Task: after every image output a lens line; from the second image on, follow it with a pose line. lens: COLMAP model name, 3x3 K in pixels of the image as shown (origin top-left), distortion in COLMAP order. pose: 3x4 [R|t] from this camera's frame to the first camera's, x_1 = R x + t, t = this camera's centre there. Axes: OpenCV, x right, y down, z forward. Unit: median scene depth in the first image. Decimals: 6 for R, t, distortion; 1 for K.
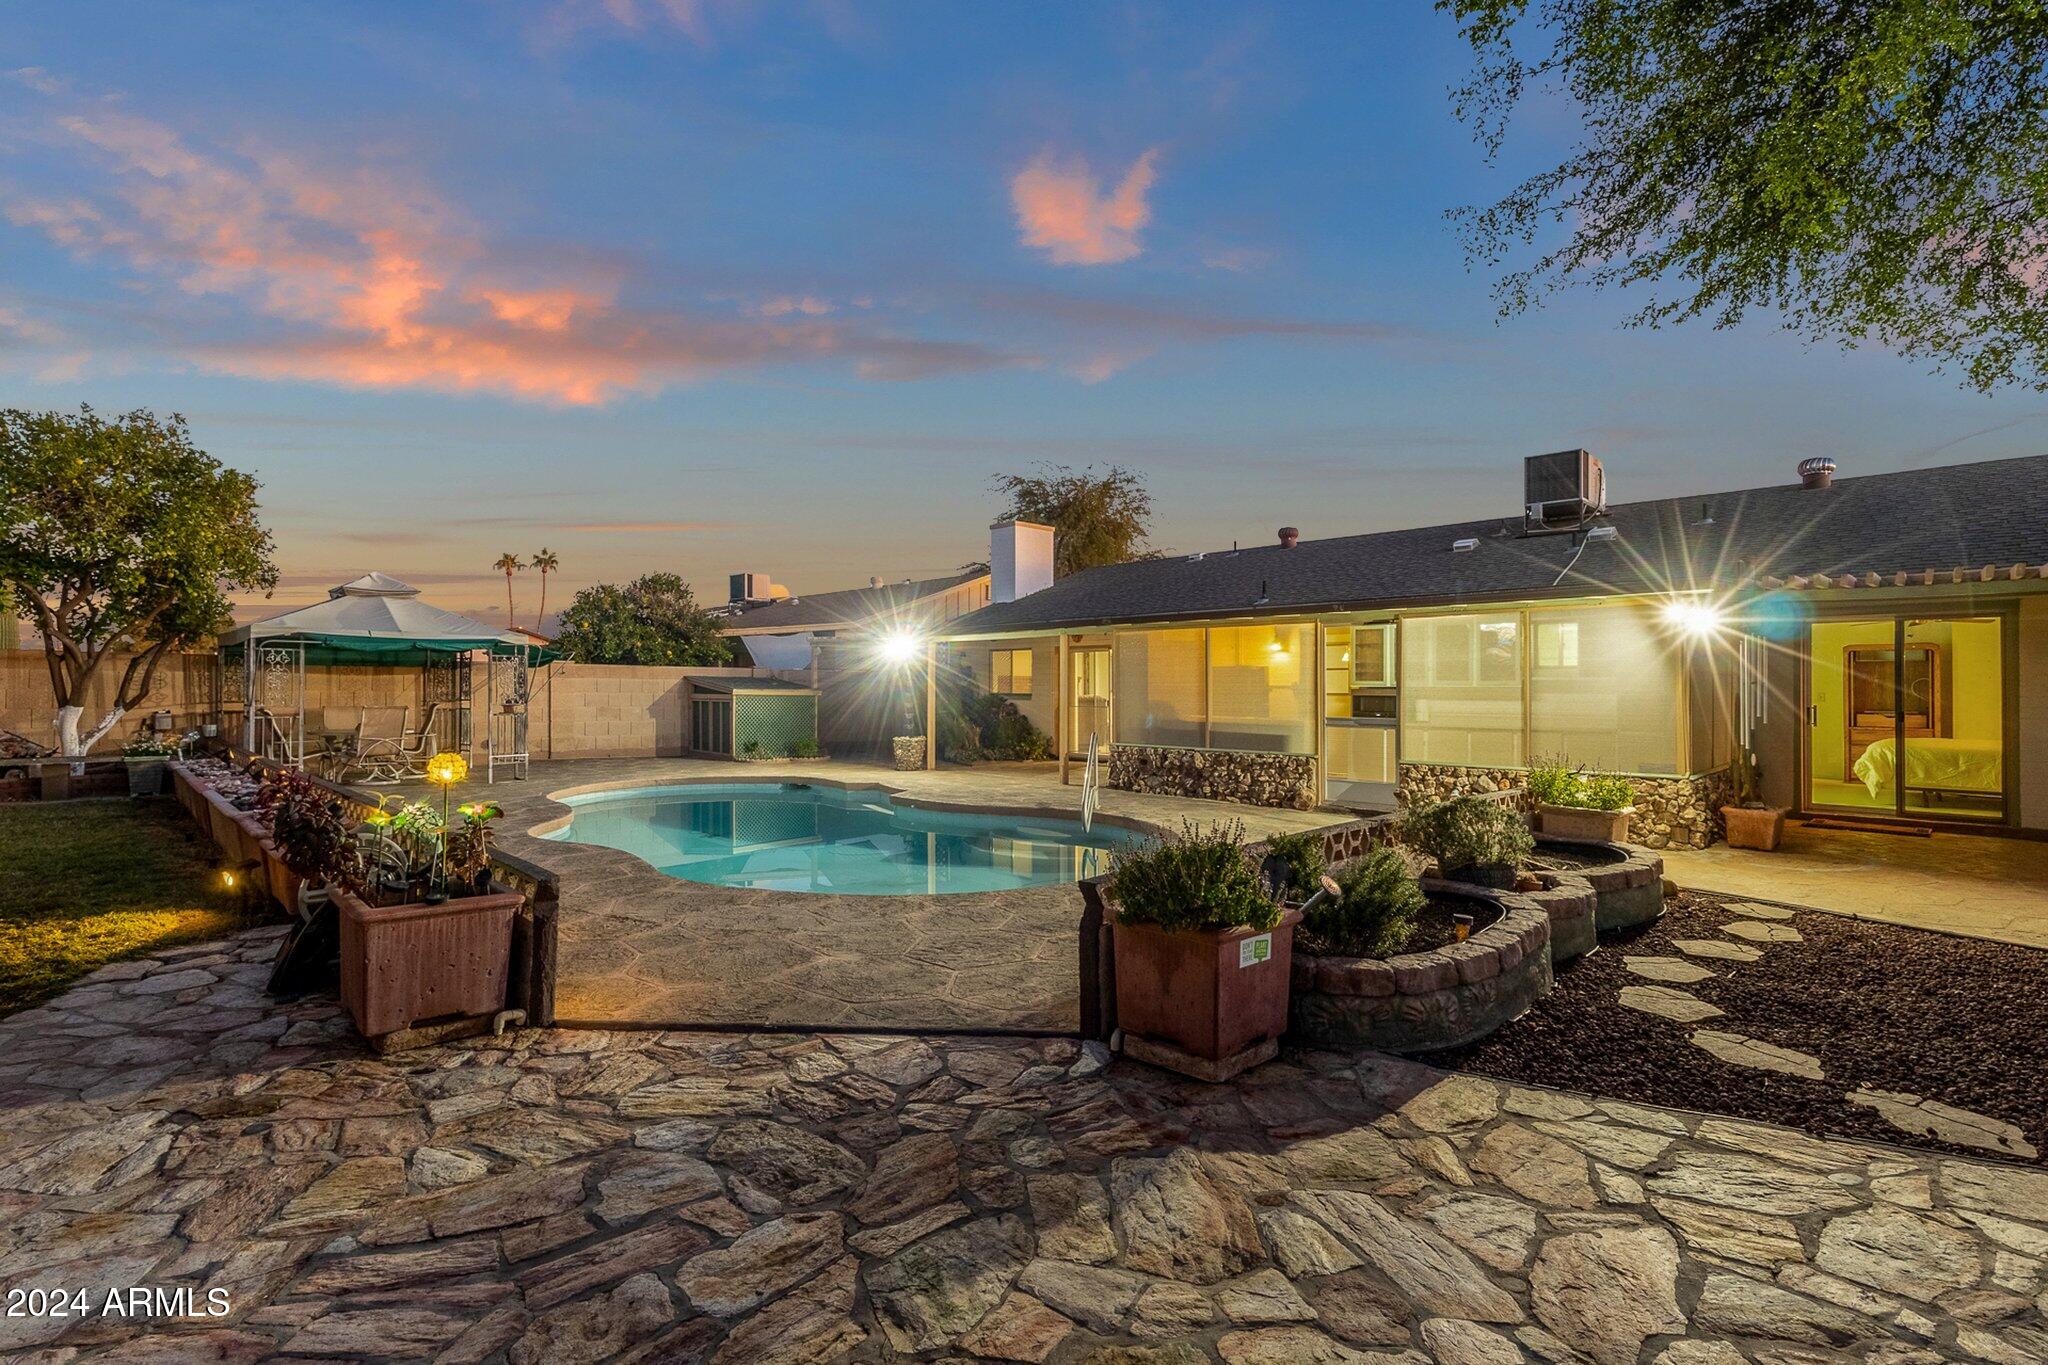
lens RADIAL K [[939.7, 0, 1031.6], [0, 939.7, 680.2], [0, 0, 1]] dist [0.001991, 0.000262]
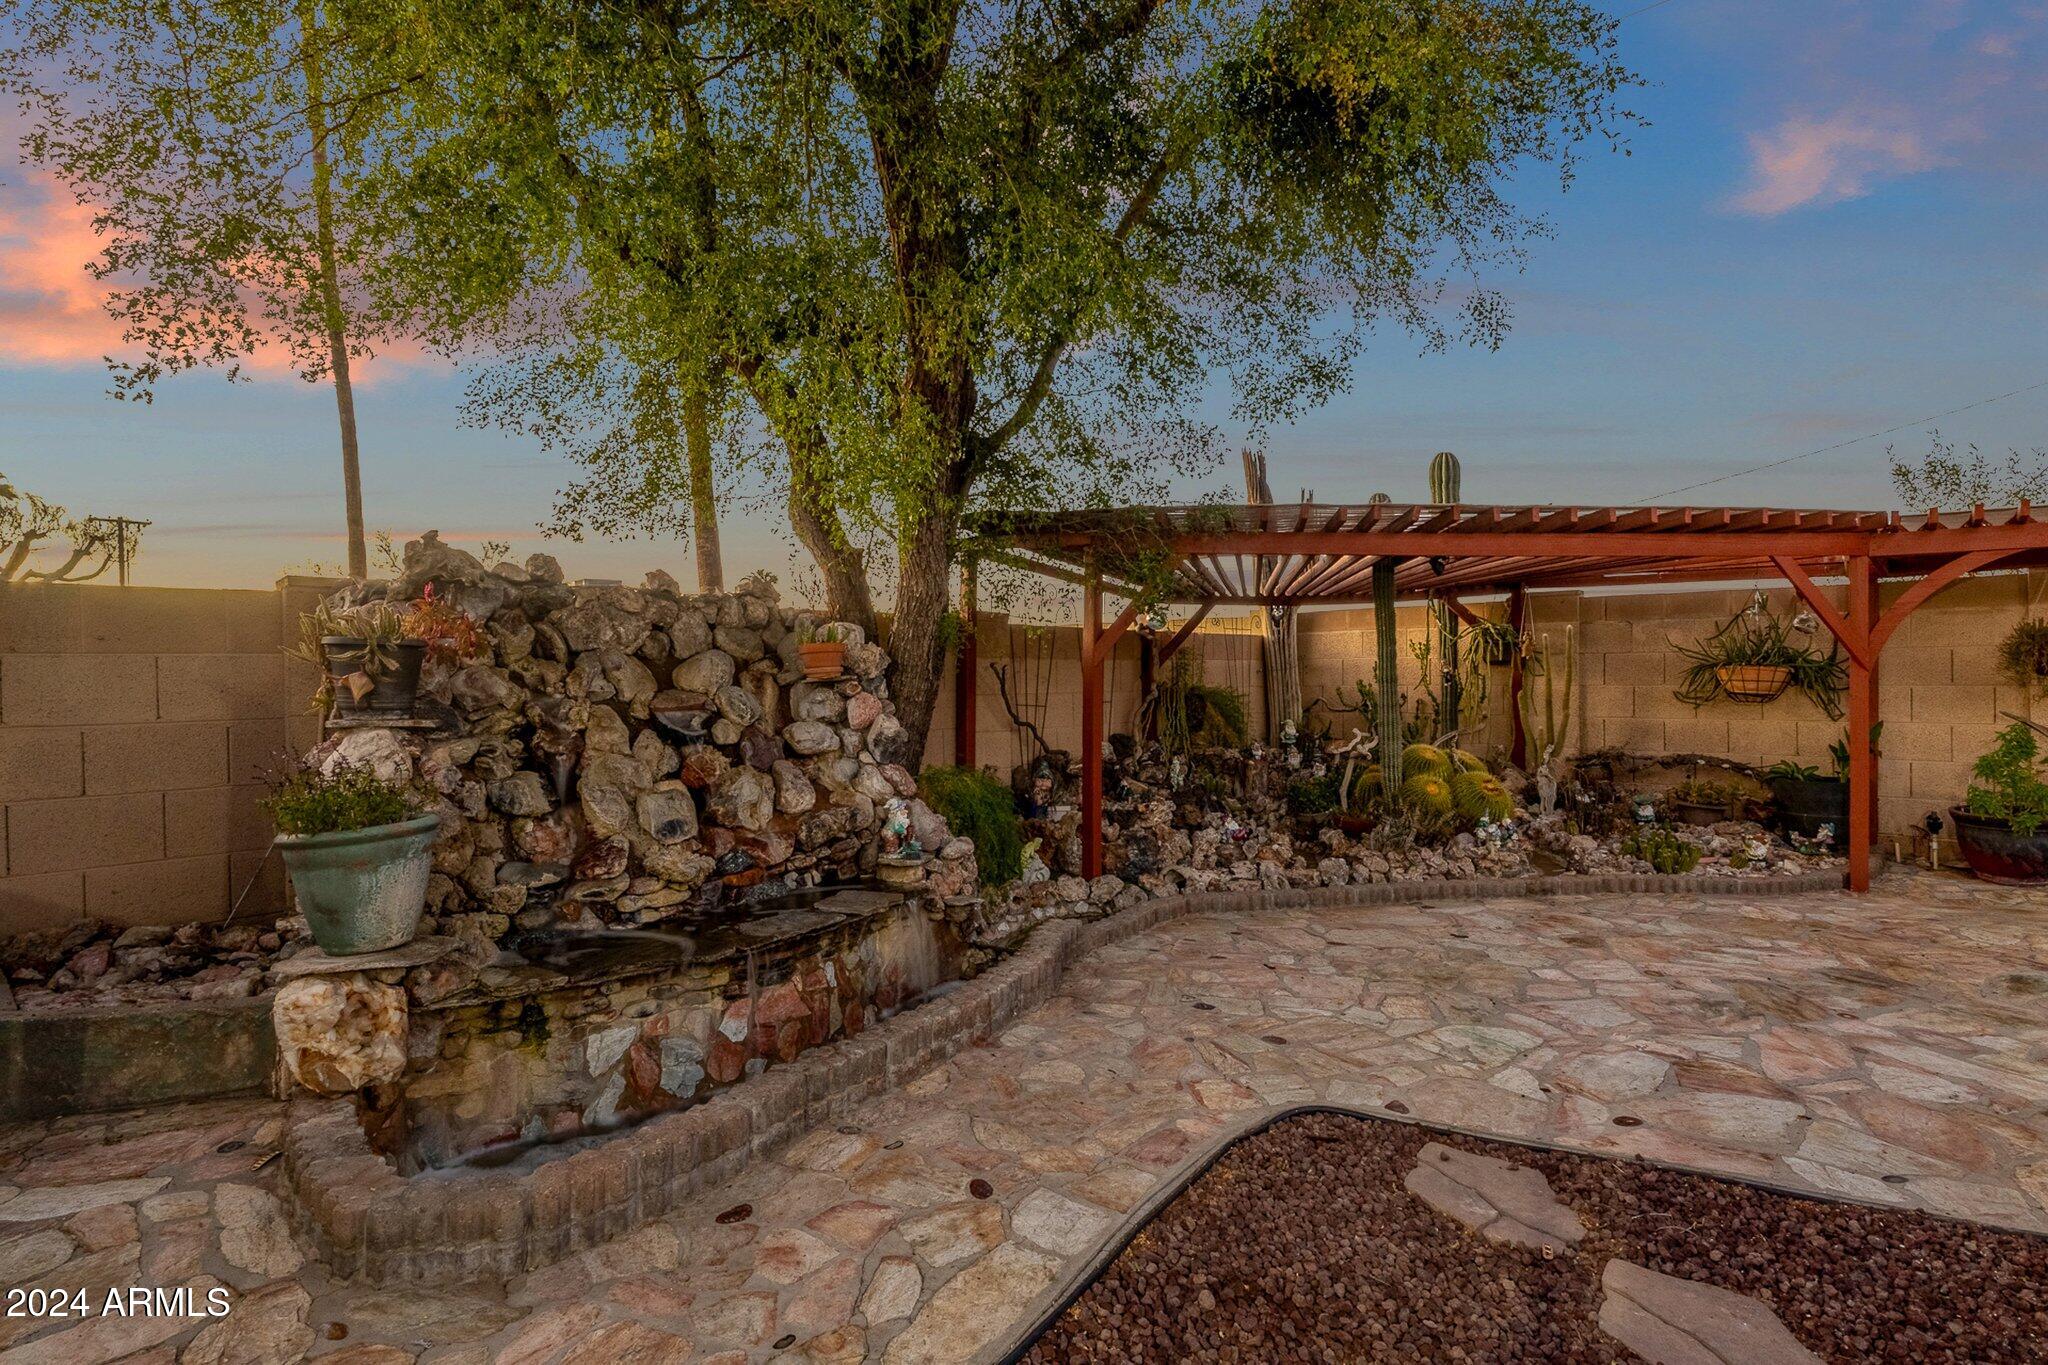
lens RADIAL K [[1022.8, 0, 1018.7], [0, 1022.8, 686.2], [0, 0, 1]] dist [0.001844, -0.000365]
pose [[-0.997776, -0.006106, -0.066375, 0.310030], [-0.005732, 0.999967, -0.005831, 0.011574], [0.066409, -0.005438, -0.997778, 0.402244]]
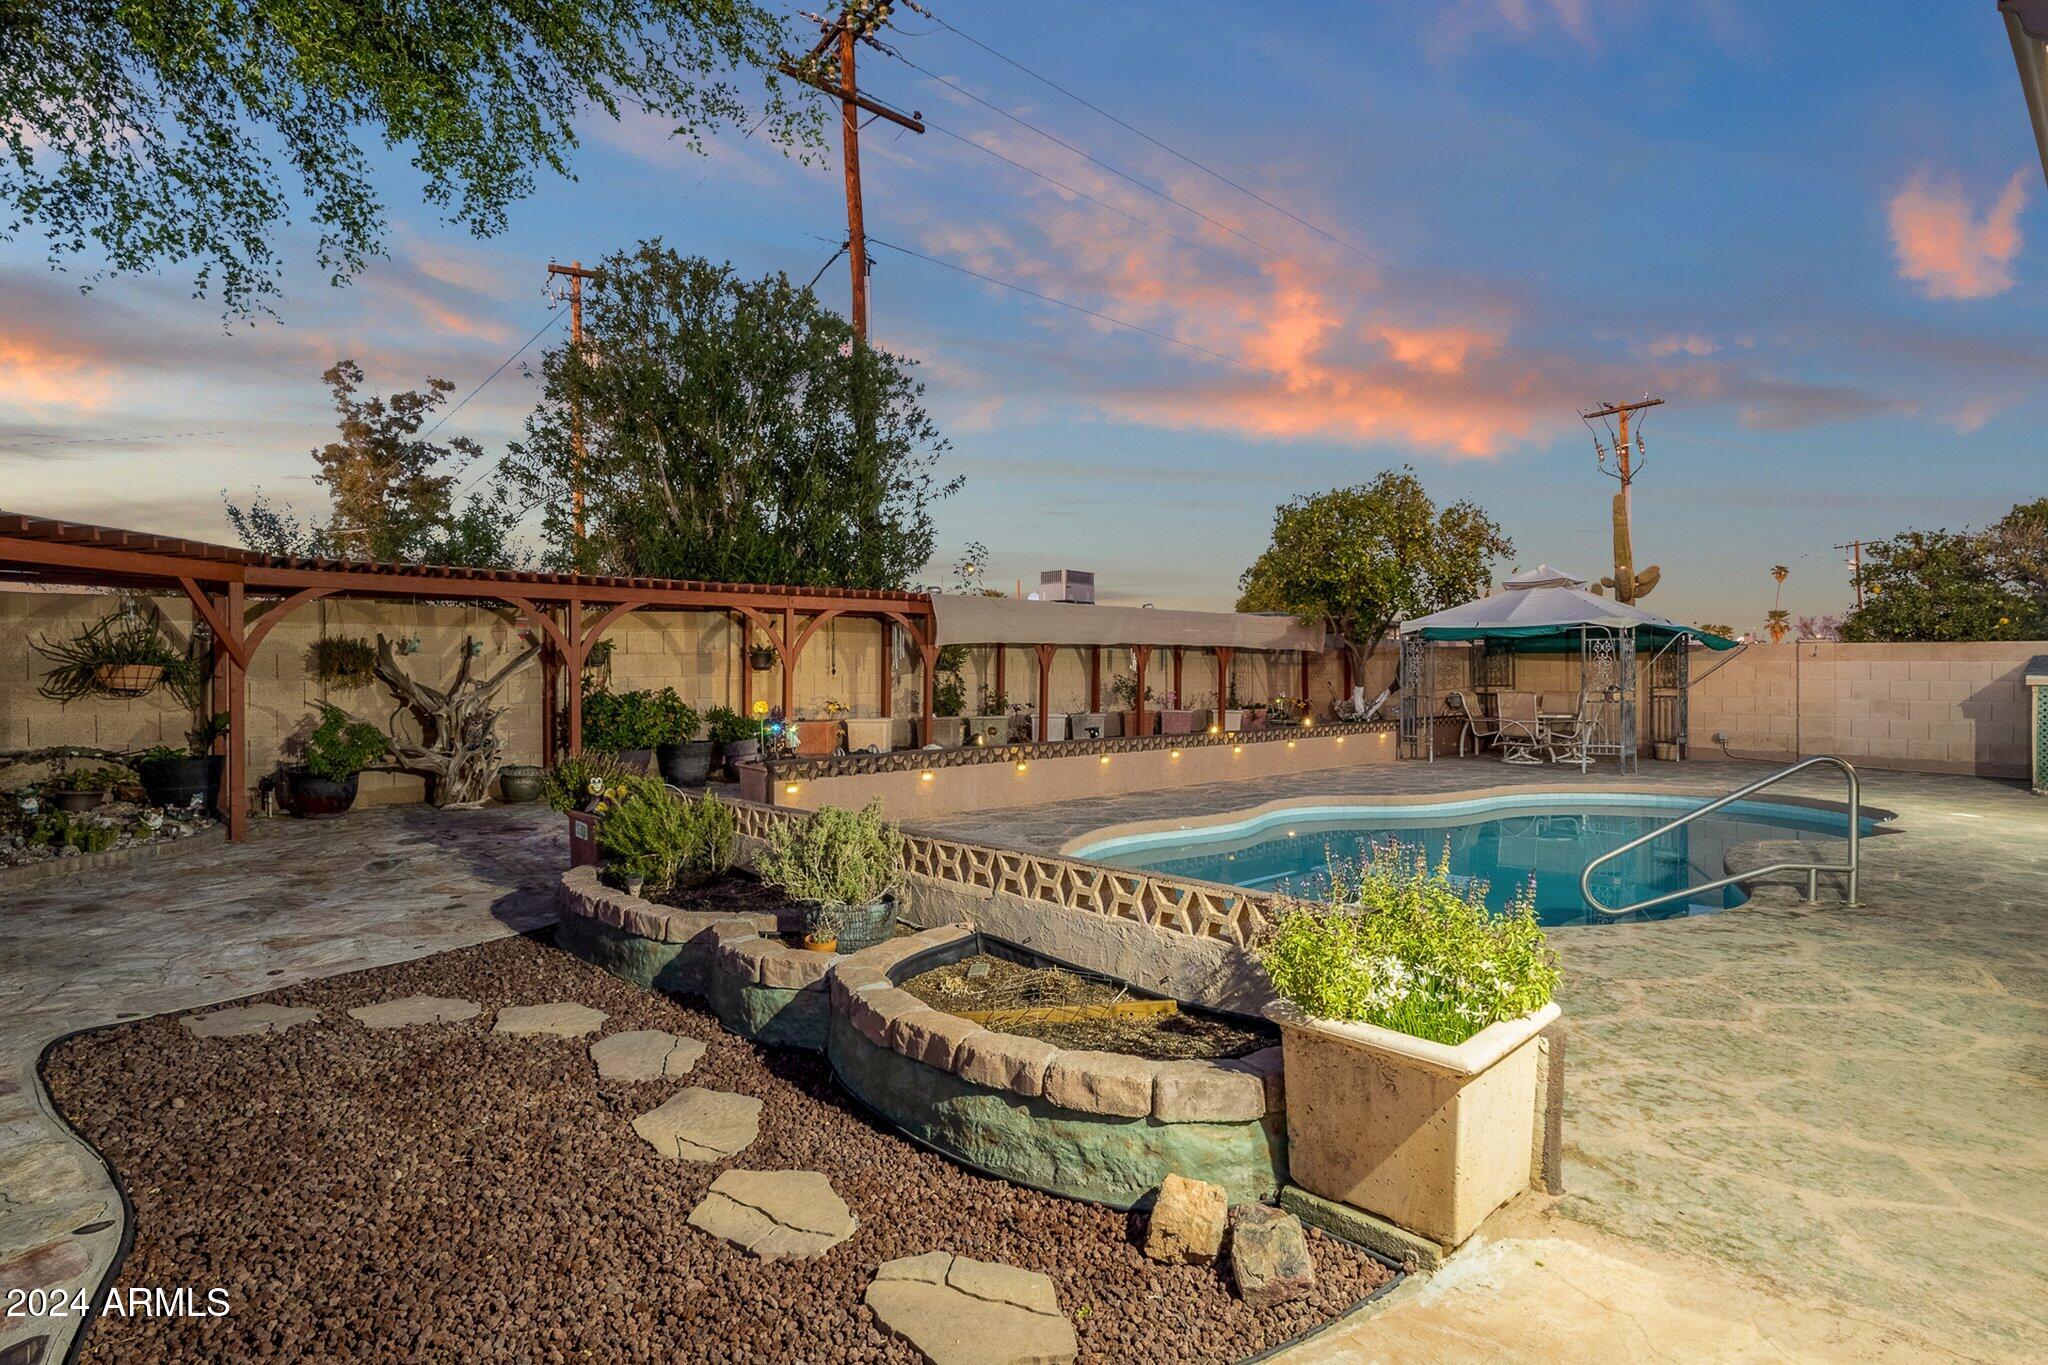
lens RADIAL K [[1052.4, 0, 1020.5], [0, 1052.4, 679.8], [0, 0, 1]] dist [-0.002090, -0.001100]
pose [[-0.037105, 0.003481, -0.999305, 0.497106], [0.007534, 0.999966, 0.003204, 0.006754], [0.999283, -0.007410, -0.037130, 0.448264]]
